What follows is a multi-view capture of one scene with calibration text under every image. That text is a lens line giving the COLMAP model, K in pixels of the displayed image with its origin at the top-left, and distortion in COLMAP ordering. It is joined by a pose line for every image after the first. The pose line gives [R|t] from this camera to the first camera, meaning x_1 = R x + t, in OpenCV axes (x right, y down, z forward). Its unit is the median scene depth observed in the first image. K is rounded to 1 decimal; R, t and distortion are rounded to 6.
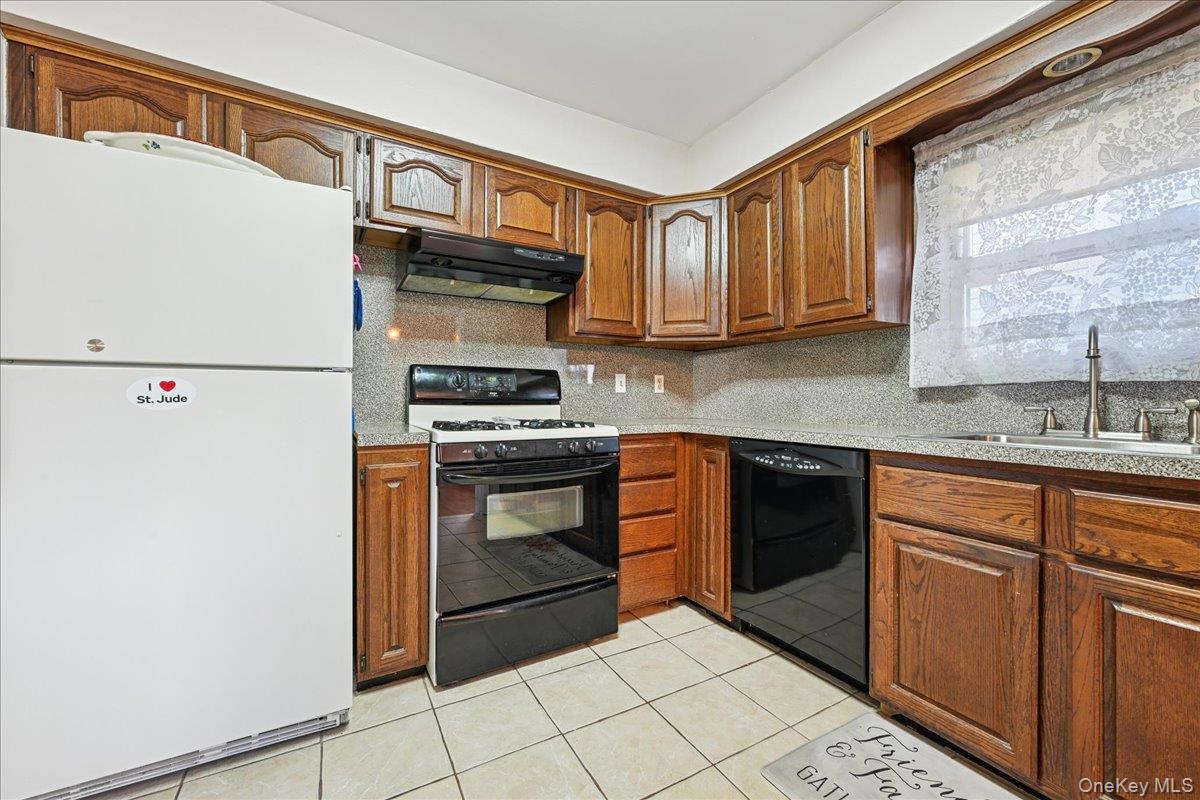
lens RADIAL K [[477.6, 0, 603.2], [0, 477.6, 396.2], [0, 0, 1]] dist [-0.000705, -0.000250]
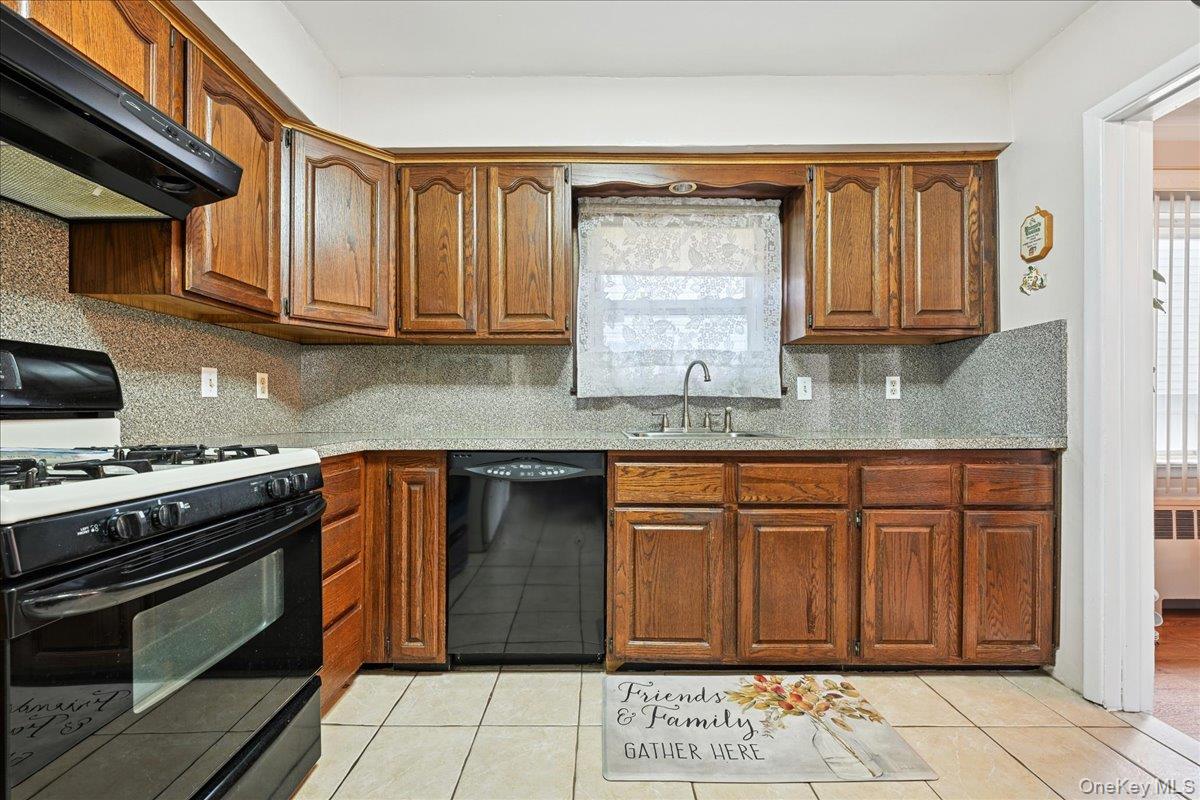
lens RADIAL K [[477.6, 0, 600.8], [0, 477.6, 407.4], [0, 0, 1]] dist [-0.000705, -0.000250]
pose [[0.505876, -0.000789, 0.862606, -0.375661], [-0.004669, 0.999982, 0.003652, 0.002484], [-0.862594, -0.005875, 0.505863, 0.353597]]
